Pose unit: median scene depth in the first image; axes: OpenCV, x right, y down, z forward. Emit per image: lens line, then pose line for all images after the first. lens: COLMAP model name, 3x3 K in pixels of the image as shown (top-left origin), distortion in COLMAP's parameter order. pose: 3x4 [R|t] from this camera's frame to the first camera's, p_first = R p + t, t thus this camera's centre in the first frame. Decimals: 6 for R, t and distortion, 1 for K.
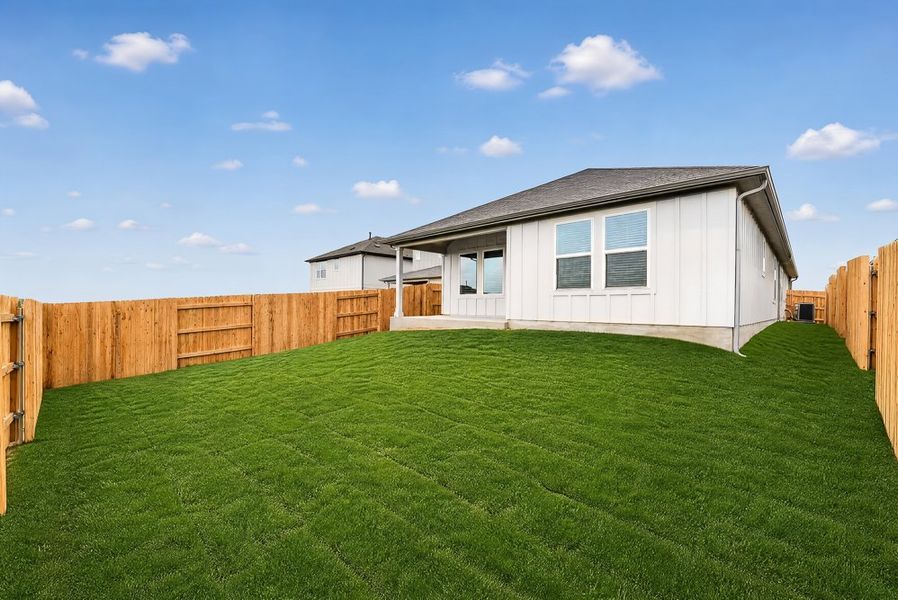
lens RADIAL K [[357.2, 0, 441.3], [0, 357.2, 303.1], [0, 0, 1]] dist [-0.000202, 0.000177]
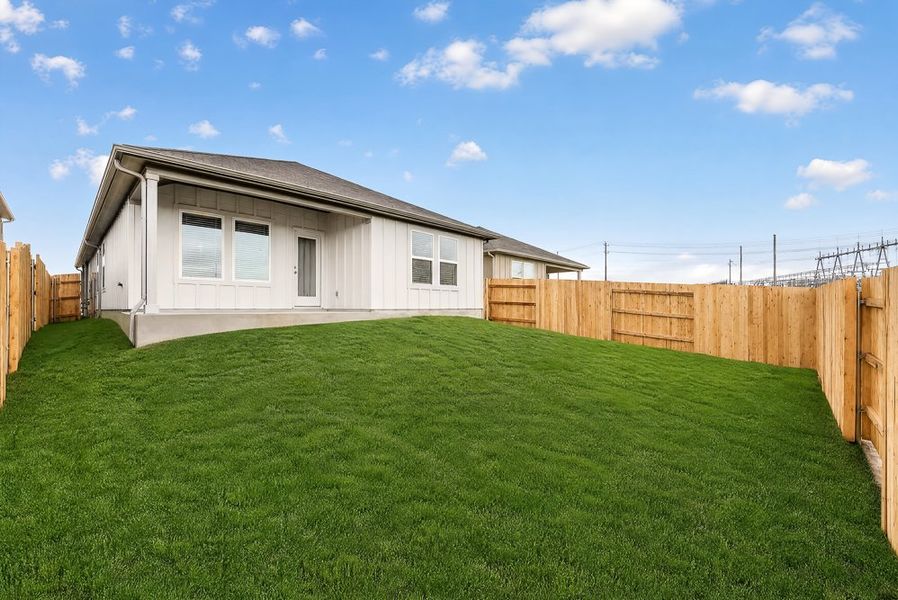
lens RADIAL K [[357.2, 0, 441.3], [0, 357.2, 303.1], [0, 0, 1]] dist [-0.000202, 0.000177]
pose [[-0.002827, -0.006988, 0.999972, -0.975027], [-0.005713, 0.999959, 0.006971, 0.021818], [-0.999980, -0.005693, -0.002867, 0.963188]]
